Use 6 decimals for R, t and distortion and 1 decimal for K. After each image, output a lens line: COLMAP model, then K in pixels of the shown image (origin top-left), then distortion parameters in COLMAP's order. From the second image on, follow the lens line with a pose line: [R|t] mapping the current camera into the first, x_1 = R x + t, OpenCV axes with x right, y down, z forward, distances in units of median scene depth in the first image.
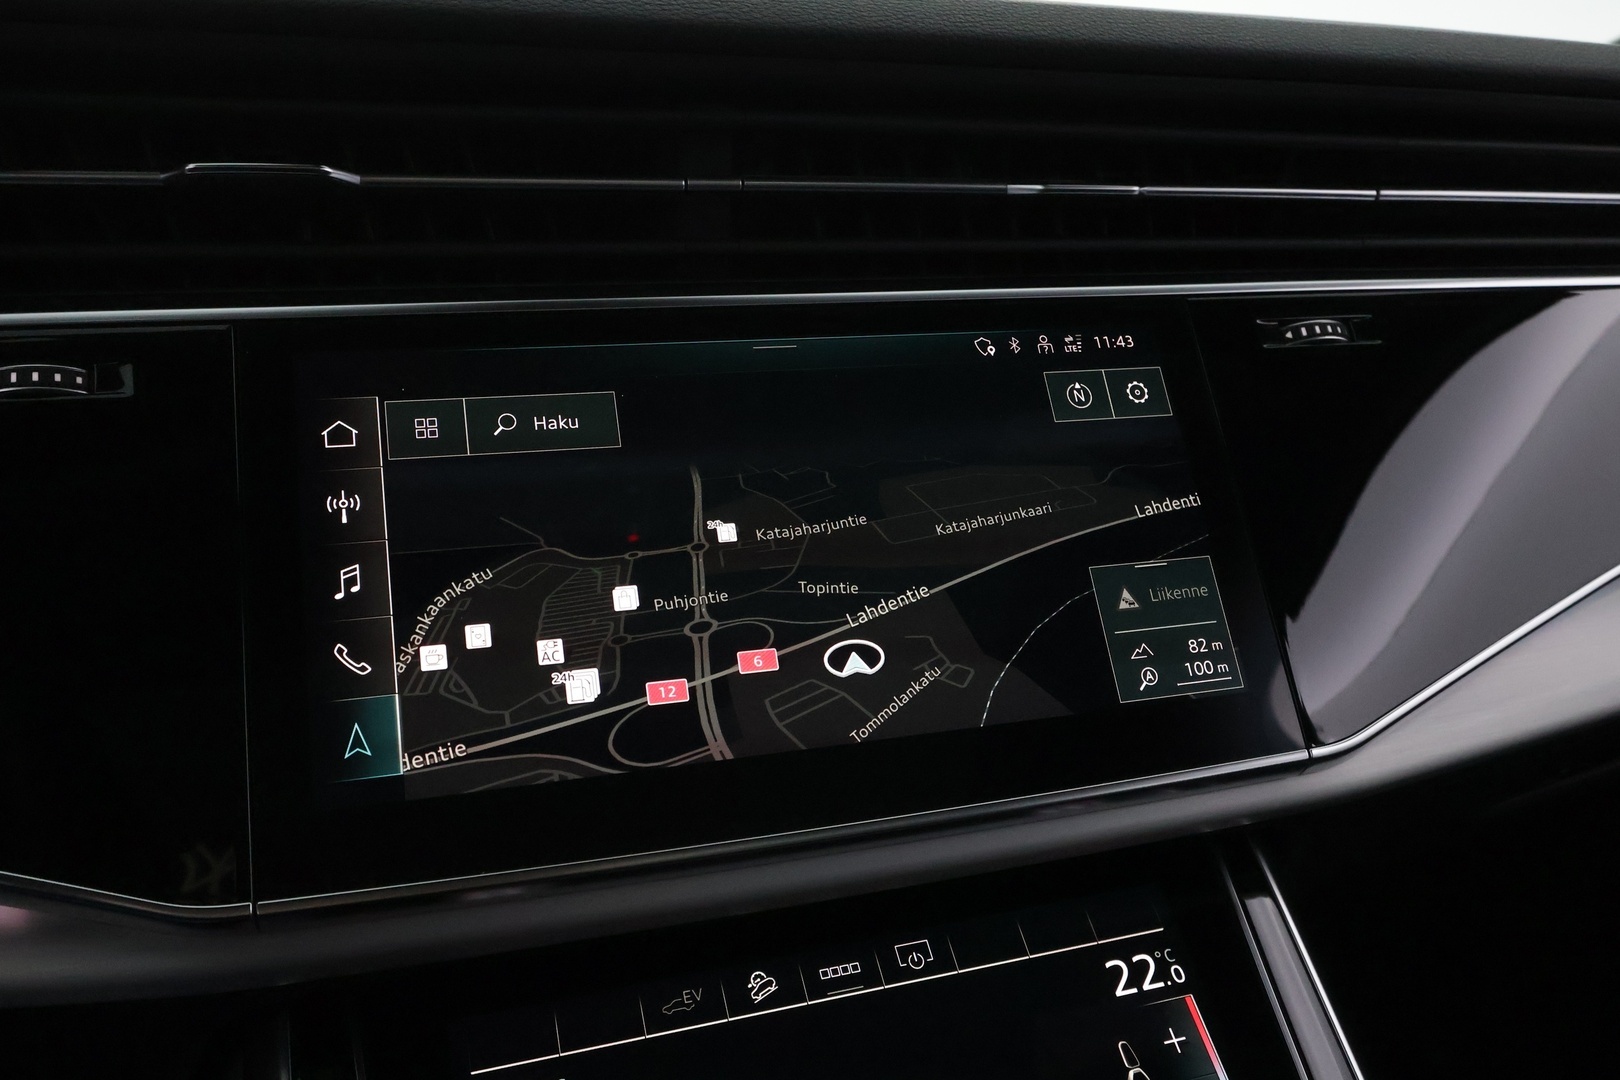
lens RADIAL K [[1271.2, 0, 817.0], [0, 1271.2, 546.8], [0, 0, 1]] dist [-0.001350, 0.010838]
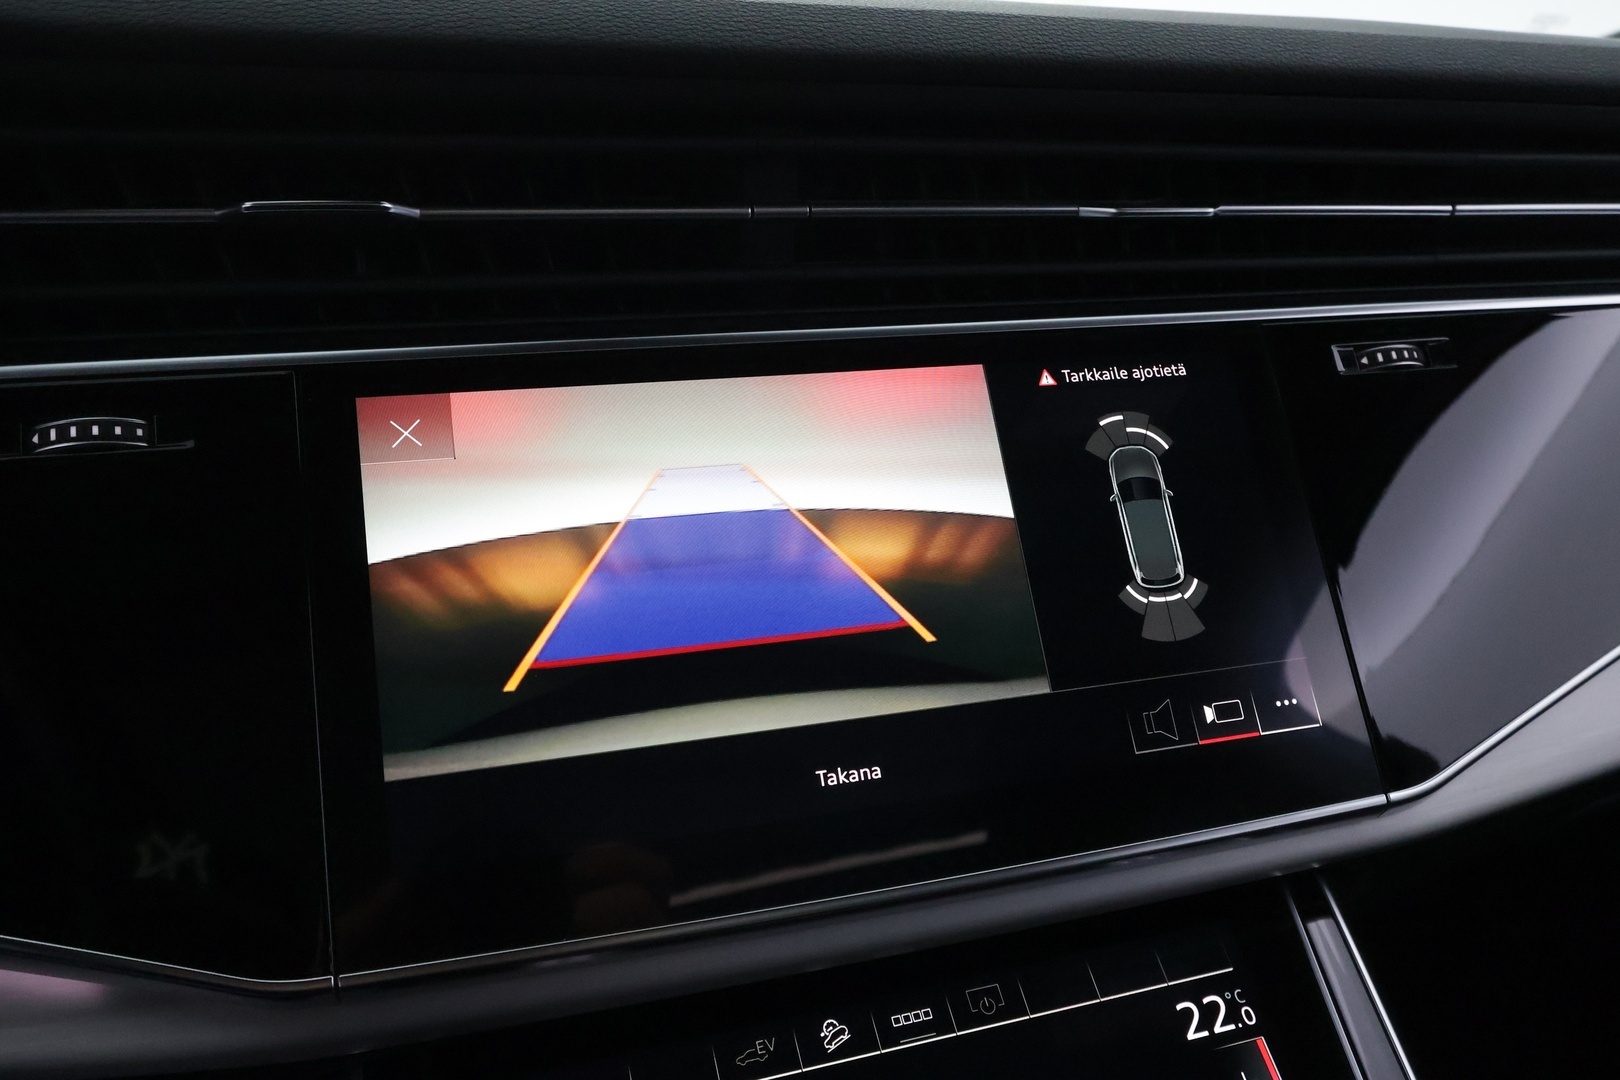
lens RADIAL K [[1271.2, 0, 820.6], [0, 1271.2, 543.9], [0, 0, 1]] dist [-0.001350, 0.010838]
pose [[0.999997, 0.000870, 0.002125, -0.054486], [-0.000958, 0.999122, 0.041882, -0.075690], [-0.002086, -0.041884, 0.999120, 0.023246]]
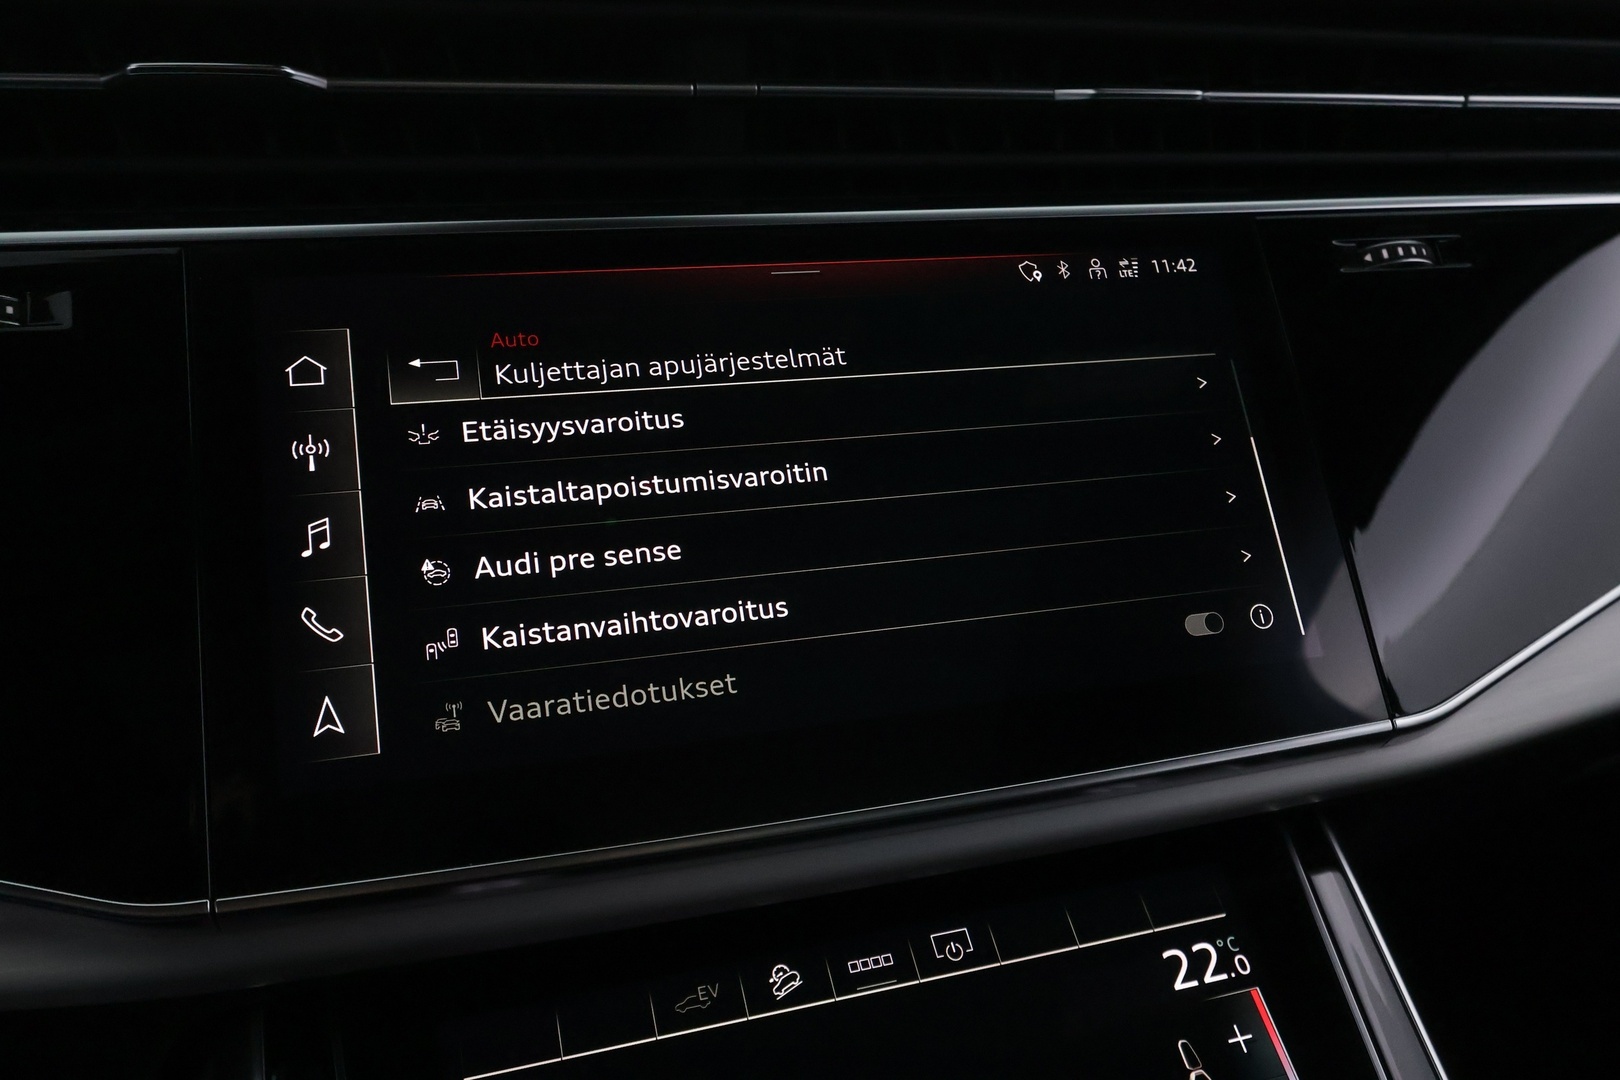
lens RADIAL K [[1271.2, 0, 821.7], [0, 1271.2, 544.7], [0, 0, 1]] dist [-0.001350, 0.010838]
pose [[0.999899, -0.003302, -0.013828, -0.003297], [0.003836, 0.999241, 0.038768, -0.000378], [0.013689, -0.038817, 0.999153, 0.101904]]
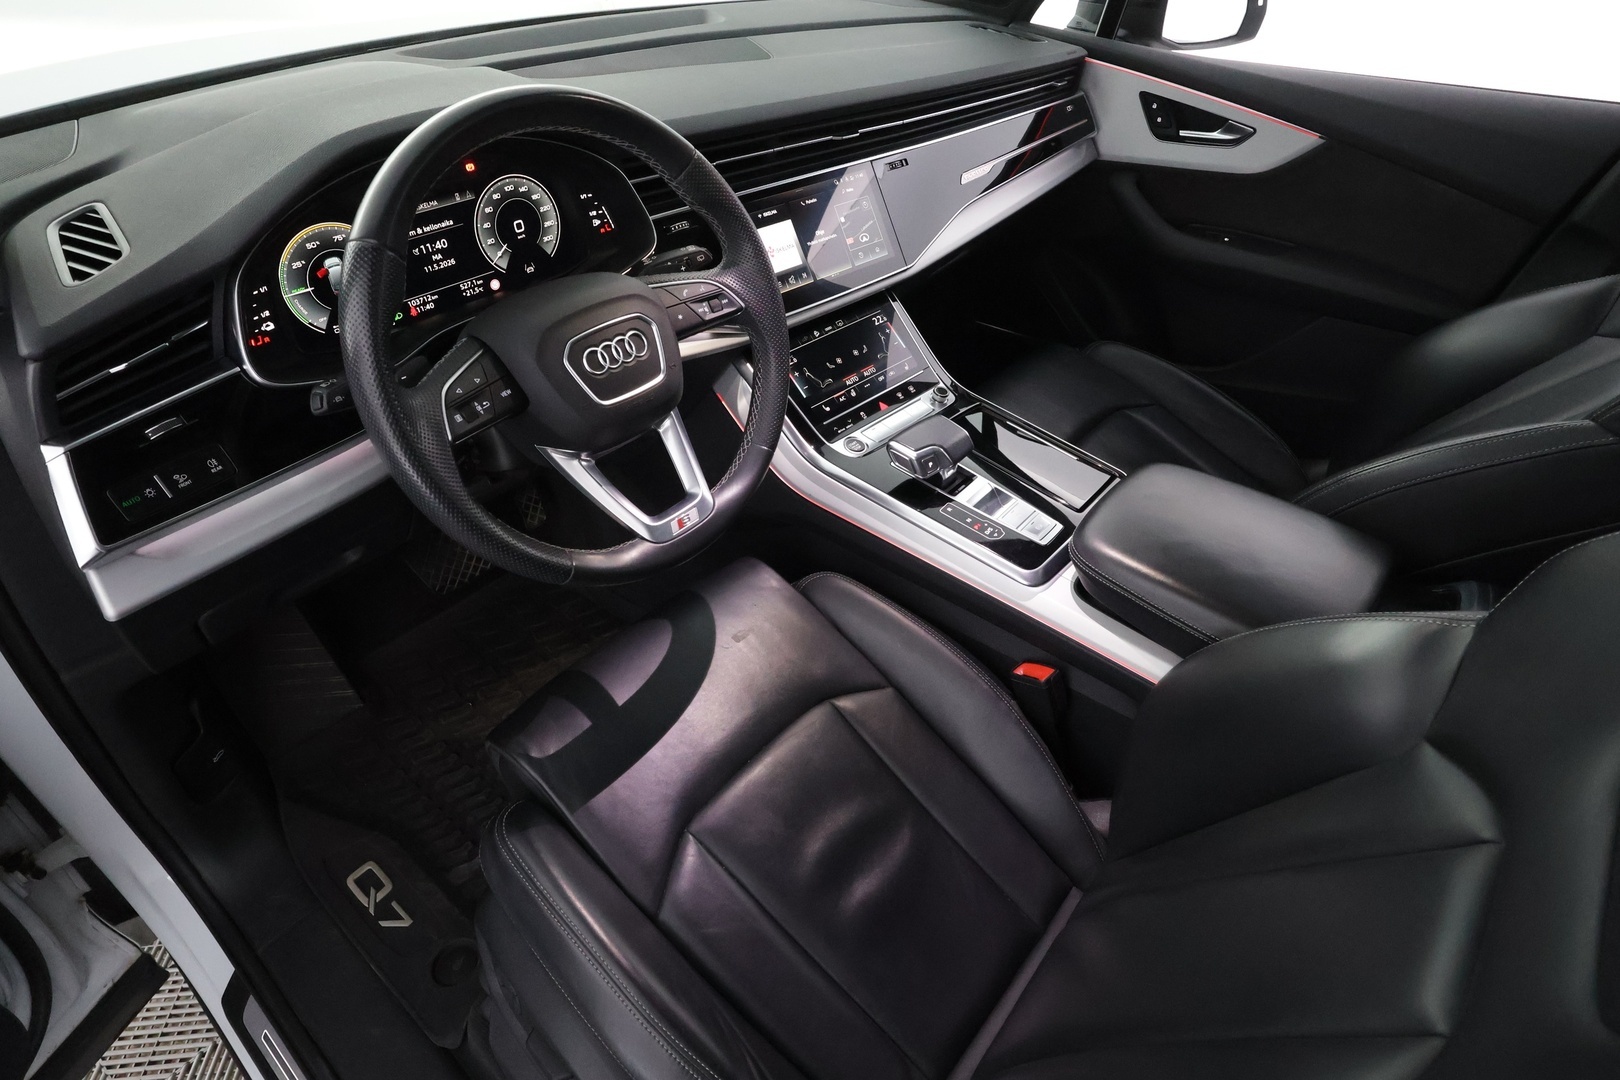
lens RADIAL K [[870.9, 0, 815.1], [0, 870.9, 539.3], [0, 0, 1]] dist [-0.001175, 0.000150]
pose [[0.884863, -0.273877, 0.376841, -1.458752], [0.098591, 0.900702, 0.423102, -0.341716], [-0.455300, -0.337234, 0.824000, -1.926556]]
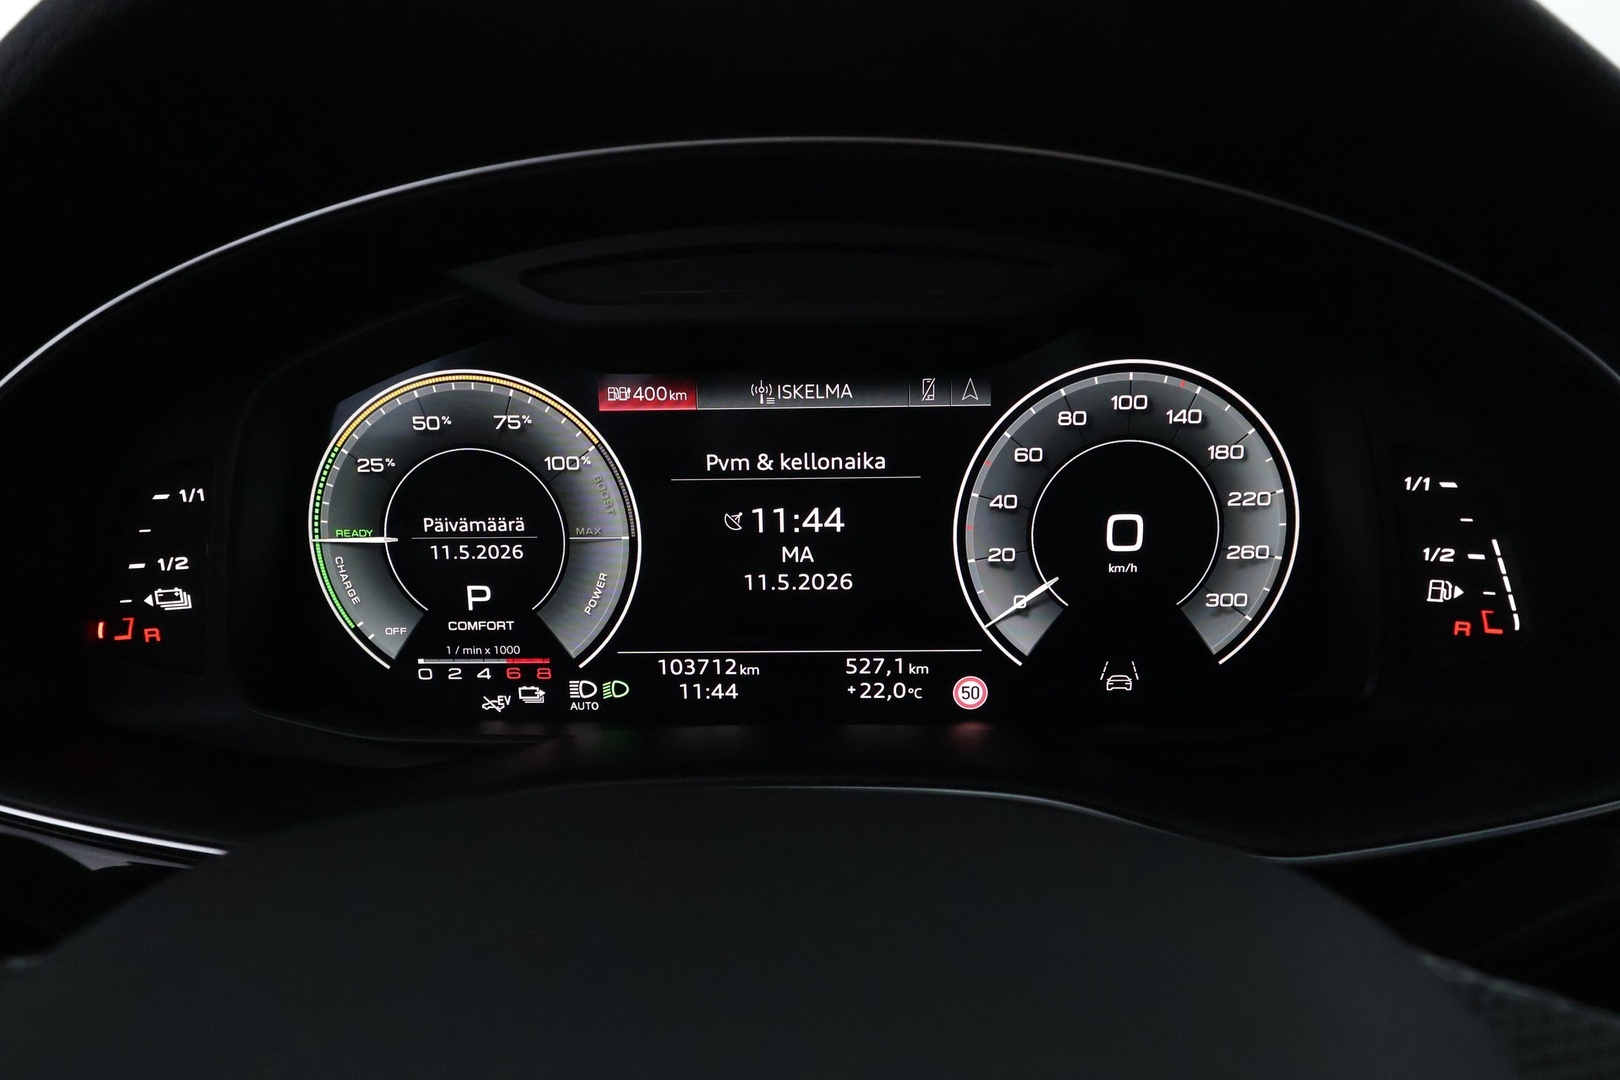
lens RADIAL K [[1028.5, 0, 817.7], [0, 1028.5, 545.9], [0, 0, 1]] dist [0.004757, 0.001085]
pose [[0.916292, 0.105701, -0.386311, -0.922112], [-0.097338, 0.994398, 0.041209, -0.175385], [0.388503, -0.000156, 0.921448, -0.015434]]
